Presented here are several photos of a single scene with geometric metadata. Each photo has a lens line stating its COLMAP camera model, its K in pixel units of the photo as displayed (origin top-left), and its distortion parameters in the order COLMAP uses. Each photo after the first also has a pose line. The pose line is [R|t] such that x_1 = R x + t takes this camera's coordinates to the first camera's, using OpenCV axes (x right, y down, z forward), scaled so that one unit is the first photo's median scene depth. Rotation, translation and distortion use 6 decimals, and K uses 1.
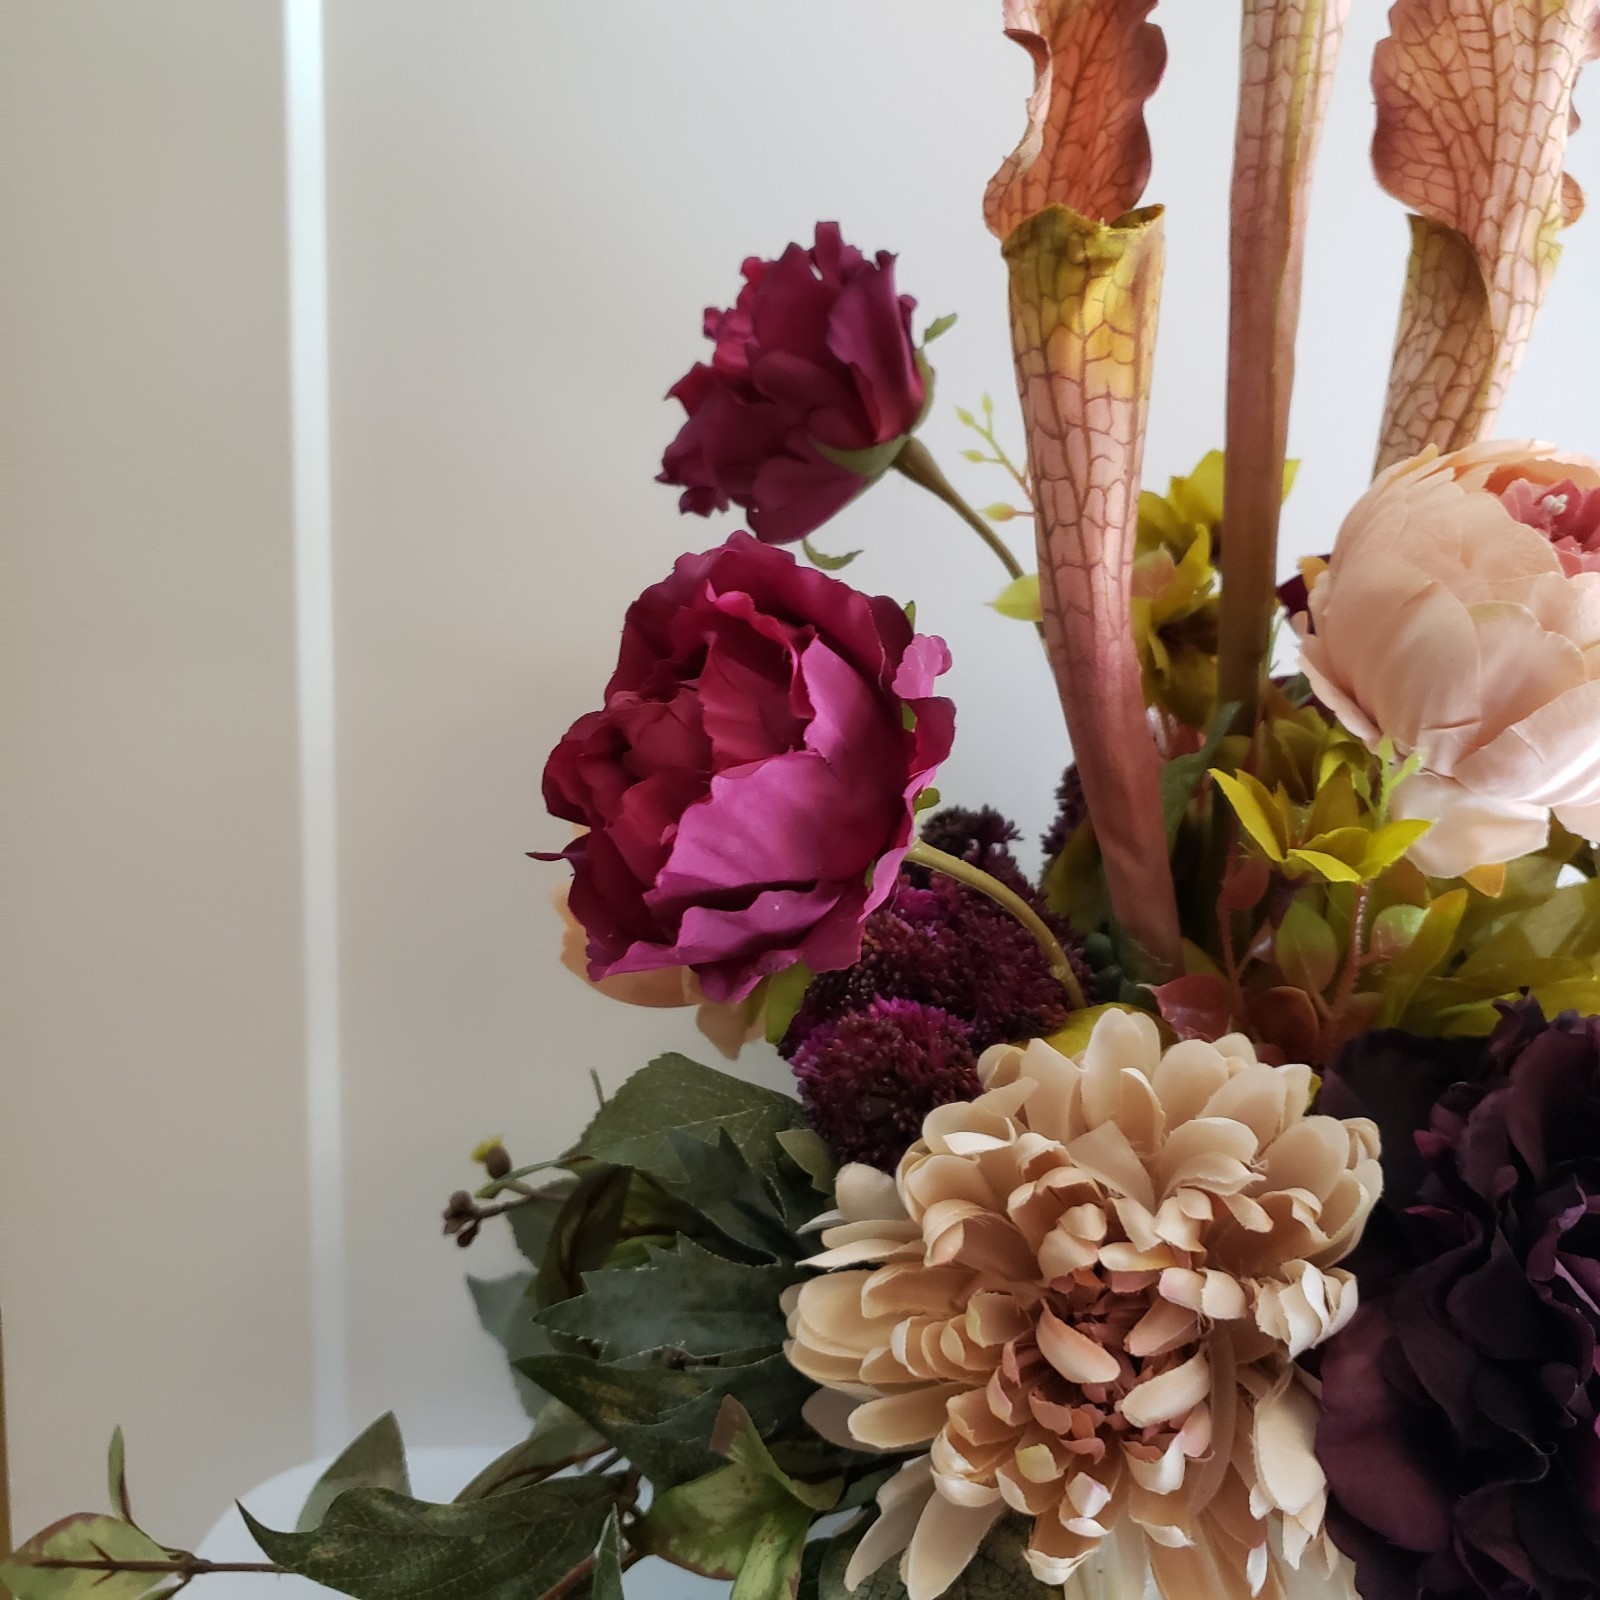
lens RADIAL K [[1873.8, 0, 954.1], [0, 1873.8, 792.1], [0, 0, 1]] dist [0.061786, -0.010081]
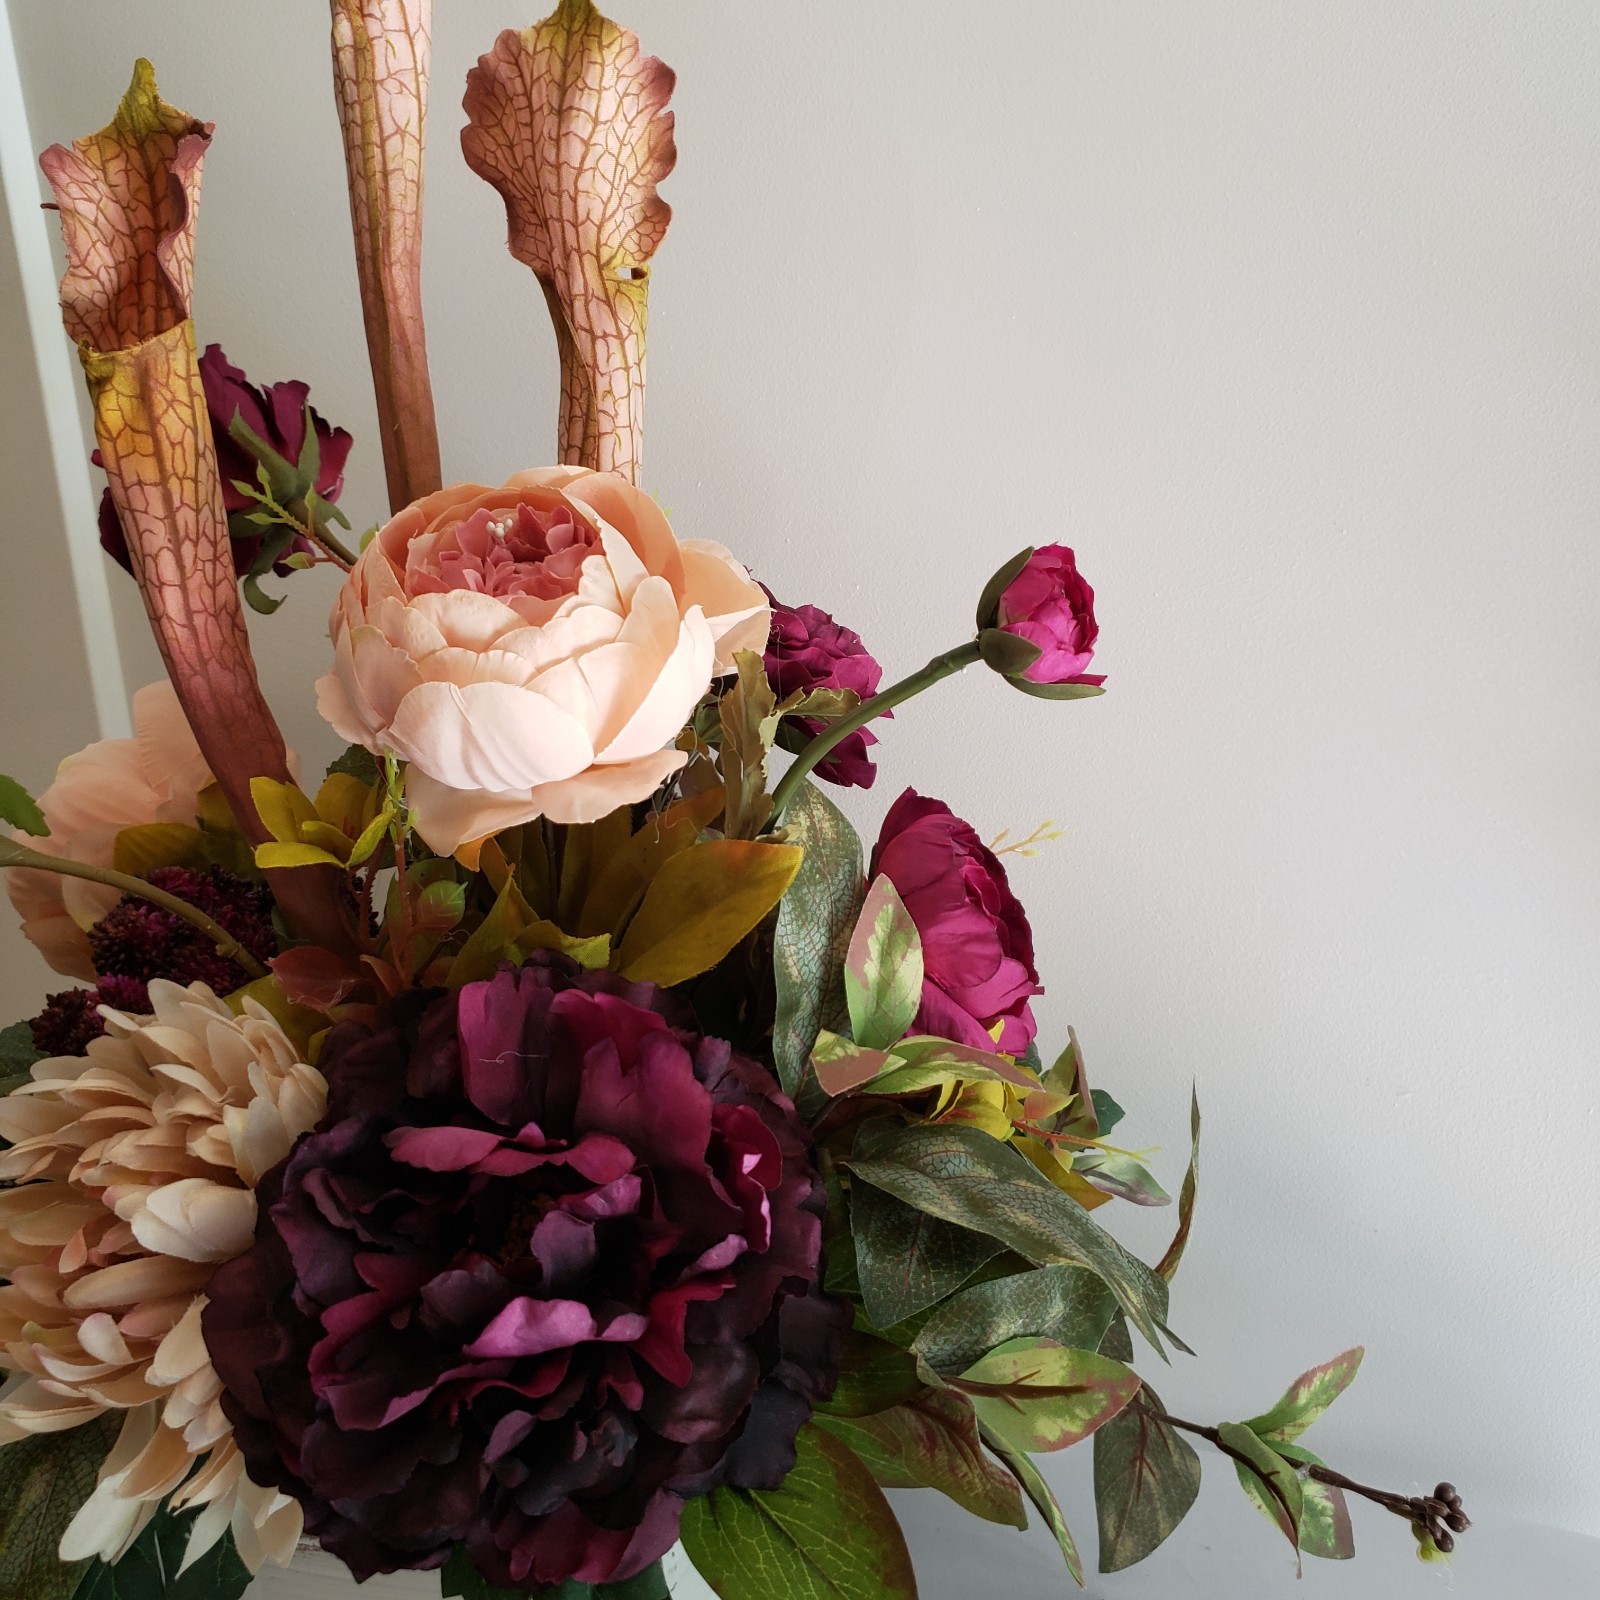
lens RADIAL K [[1914.4, 0, 658.4], [0, 1914.4, 779.9], [0, 0, 1]] dist [0.105495, -0.208753]
pose [[0.915865, -0.057890, -0.397292, 0.797672], [0.057431, 0.998264, -0.013065, 0.018513], [0.397359, -0.010851, 0.917599, -0.028397]]
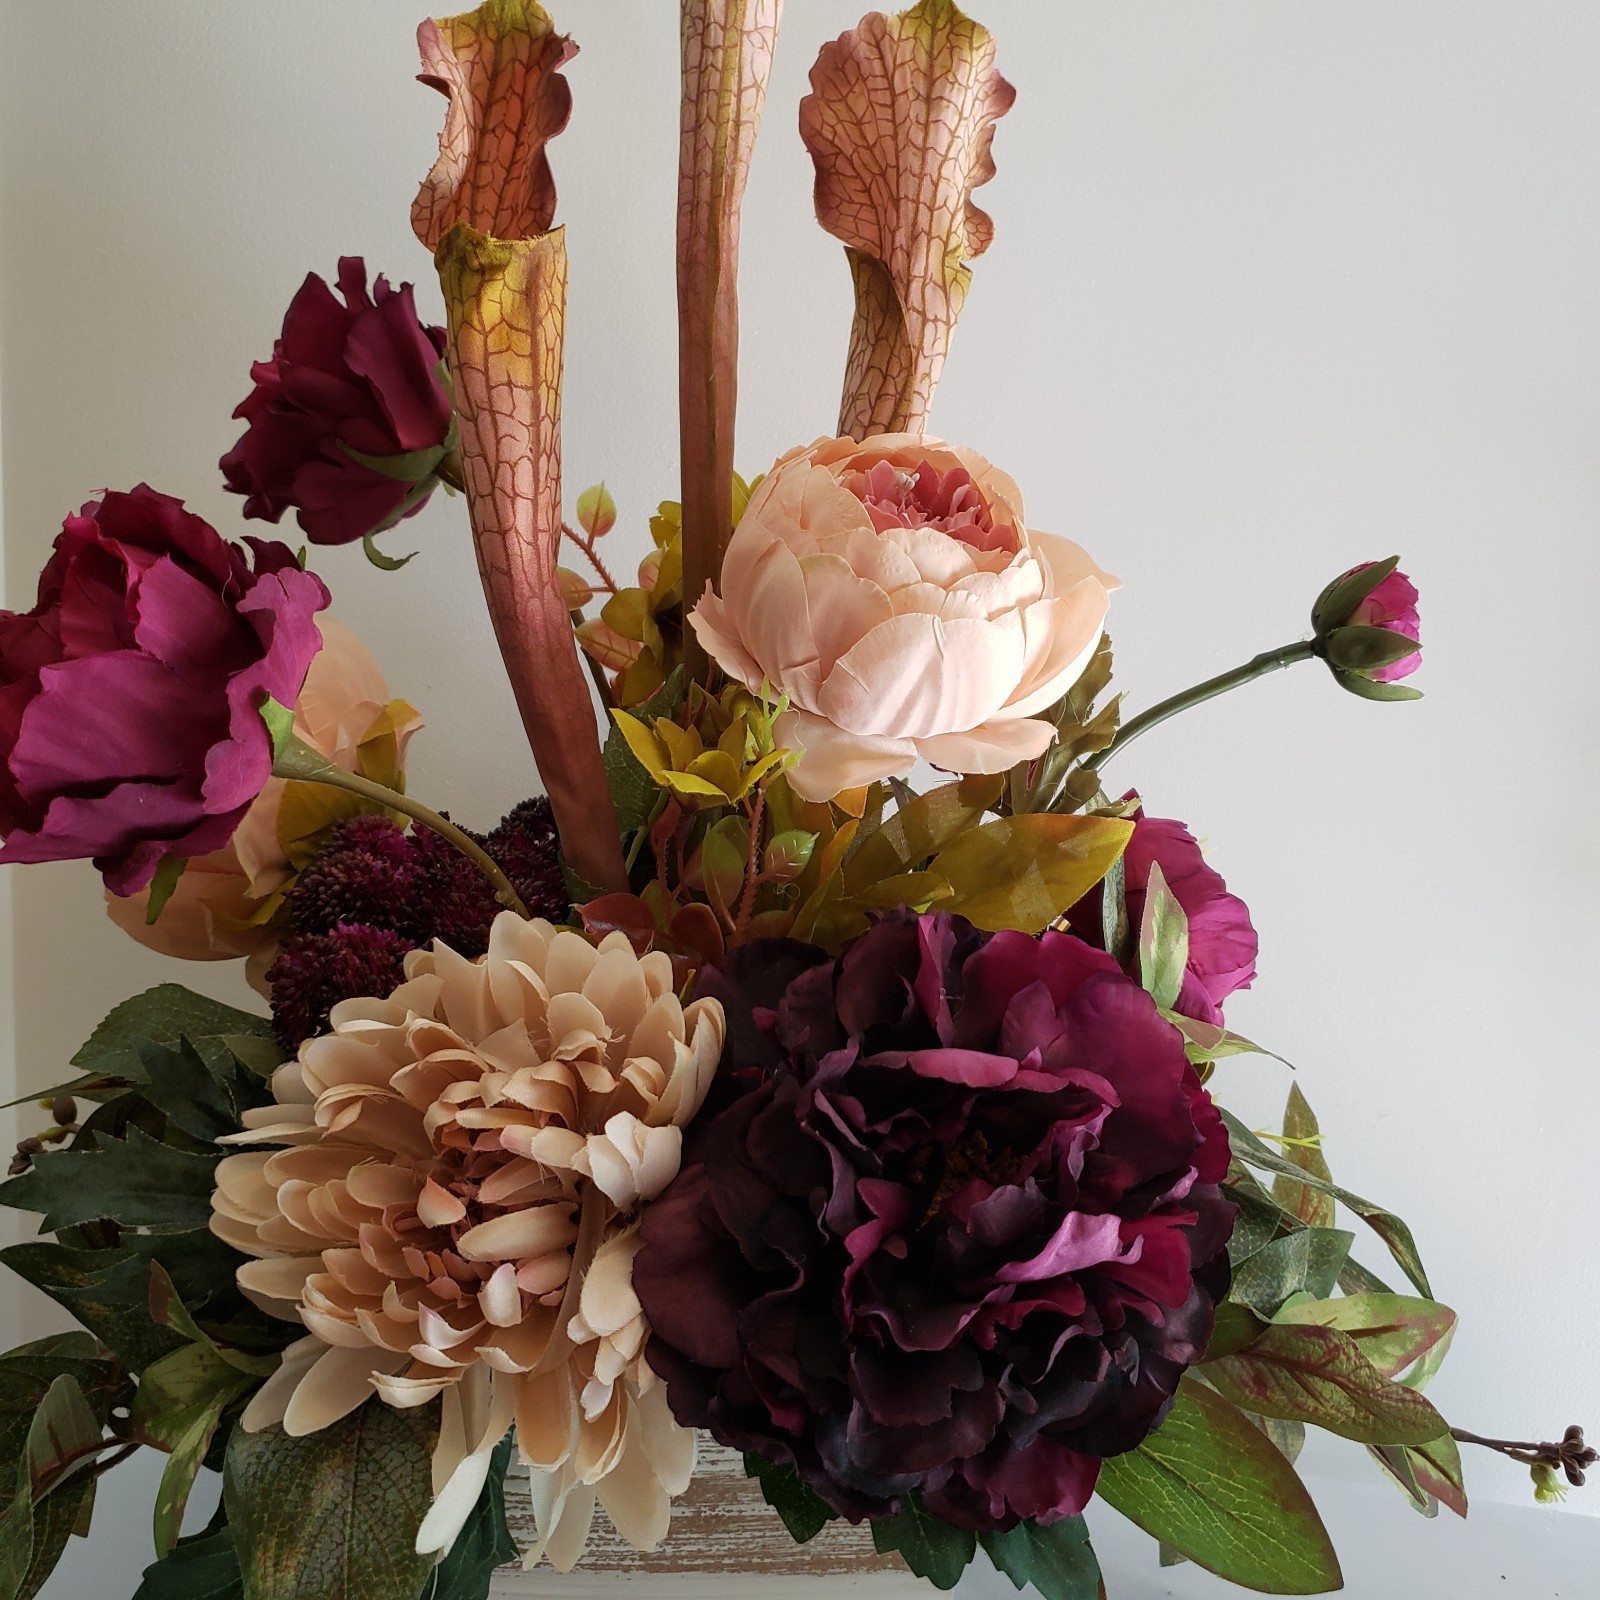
lens RADIAL K [[1938.3, 0, 852.3], [0, 1938.3, 759.5], [0, 0, 1]] dist [0.168685, -0.467841]
pose [[0.999900, -0.000702, -0.014157, 0.279053], [-0.000486, 0.996487, -0.083751, 0.109368], [0.014166, 0.083750, 0.996386, -0.162823]]
